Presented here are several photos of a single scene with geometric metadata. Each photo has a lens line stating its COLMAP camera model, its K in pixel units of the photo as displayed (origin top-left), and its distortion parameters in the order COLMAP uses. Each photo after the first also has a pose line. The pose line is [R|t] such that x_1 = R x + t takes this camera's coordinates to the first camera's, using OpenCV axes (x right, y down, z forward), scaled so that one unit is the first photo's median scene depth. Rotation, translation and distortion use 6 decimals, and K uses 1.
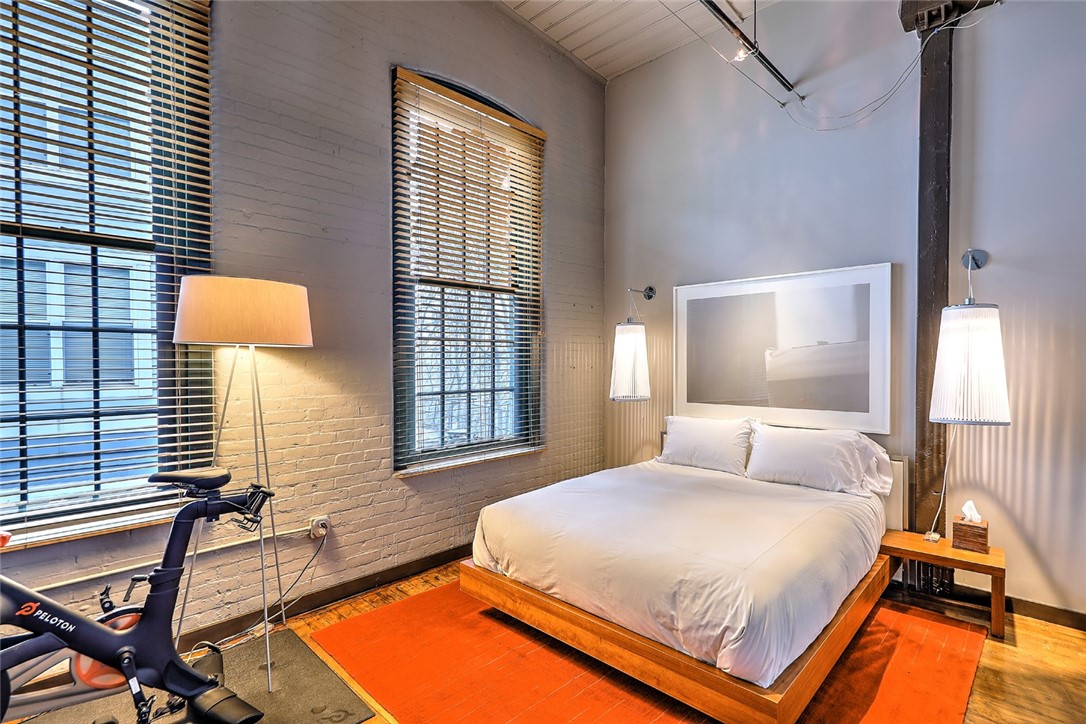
lens RADIAL K [[518.7, 0, 540.1], [0, 518.7, 368.8], [0, 0, 1]] dist [0.002028, 0.000329]
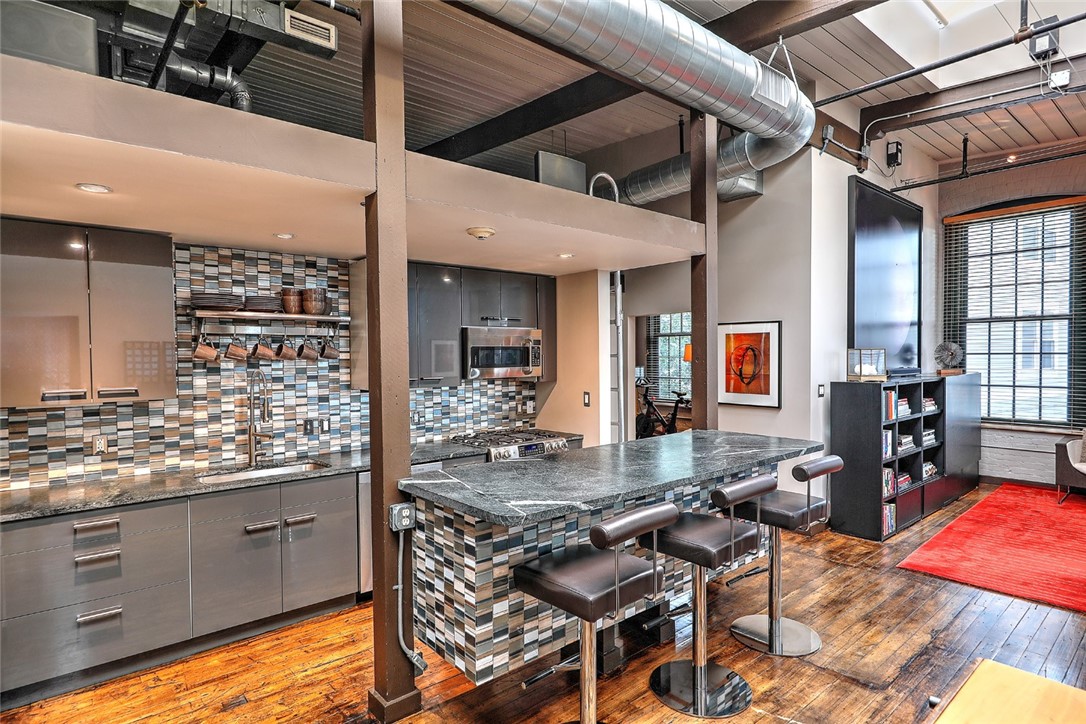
lens RADIAL K [[577.4, 0, 540.5], [0, 577.4, 367.4], [0, 0, 1]] dist [0.002029, 0.000062]
pose [[-0.093938, 0.023445, -0.995302, 2.444860], [-0.006844, 0.999684, 0.024194, -0.064175], [0.995554, 0.009085, -0.093748, 0.184199]]
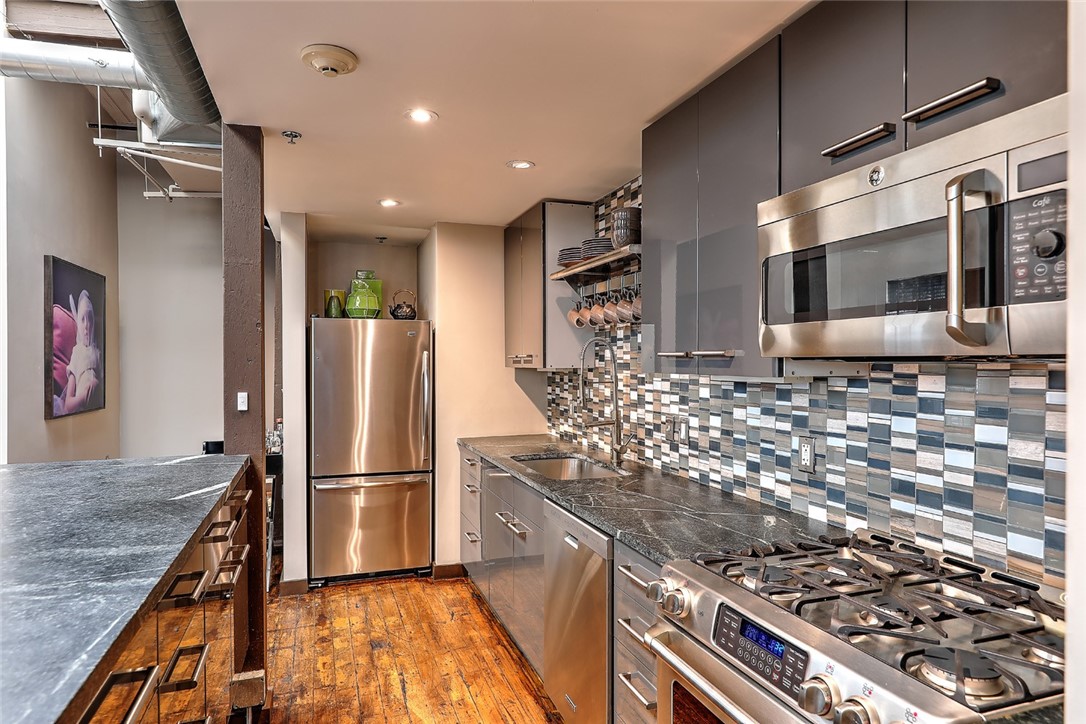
lens RADIAL K [[633.2, 0, 540.8], [0, 633.2, 367.2], [0, 0, 1]] dist [-0.001230, 0.000563]
pose [[-0.893865, -0.002064, 0.448332, 1.095606], [0.009857, 0.999657, 0.024255, -0.011026], [-0.448229, 0.026100, -0.893538, 0.408260]]
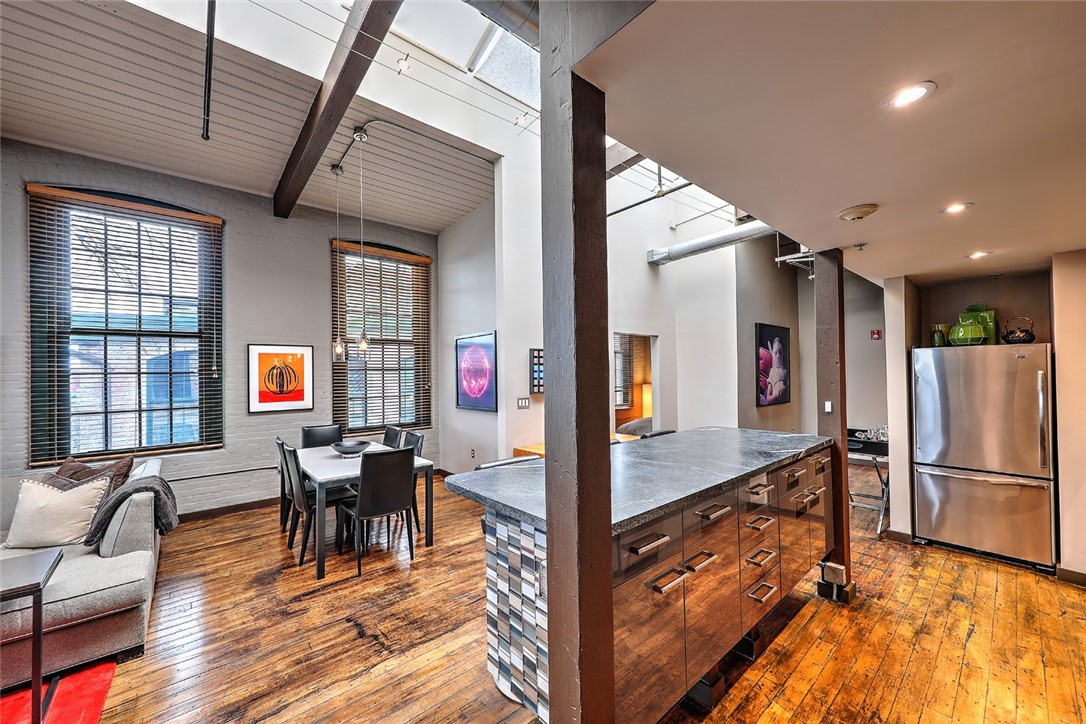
lens RADIAL K [[408.7, 0, 539.8], [0, 408.7, 368.3], [0, 0, 1]] dist [0.002896, 0.000128]
pose [[0.093732, 0.012220, 0.995522, 0.859714], [0.030304, 0.999426, -0.015121, -0.039365], [-0.995136, 0.031586, 0.093308, 0.412769]]
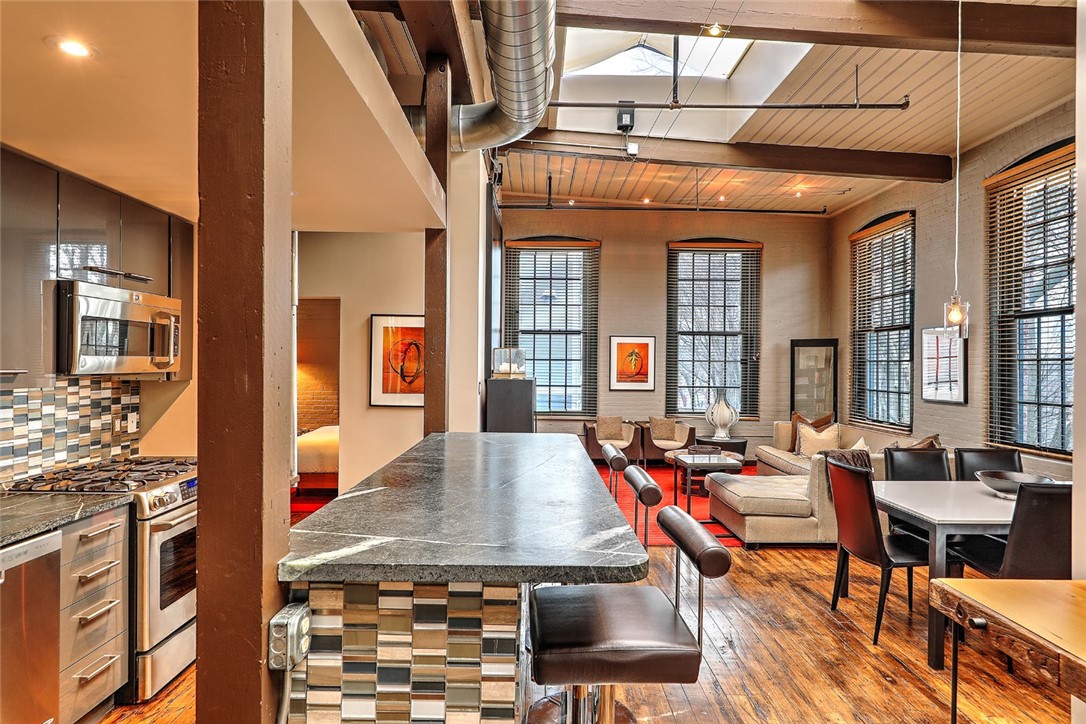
lens RADIAL K [[595.1, 0, 539.6], [0, 595.1, 365.4], [0, 0, 1]] dist [0.001254, 0.001265]
pose [[0.702066, 0.009083, -0.712054, 2.101242], [-0.021122, 0.999744, -0.008073, -0.022510], [0.711798, 0.020708, 0.702079, -0.210047]]
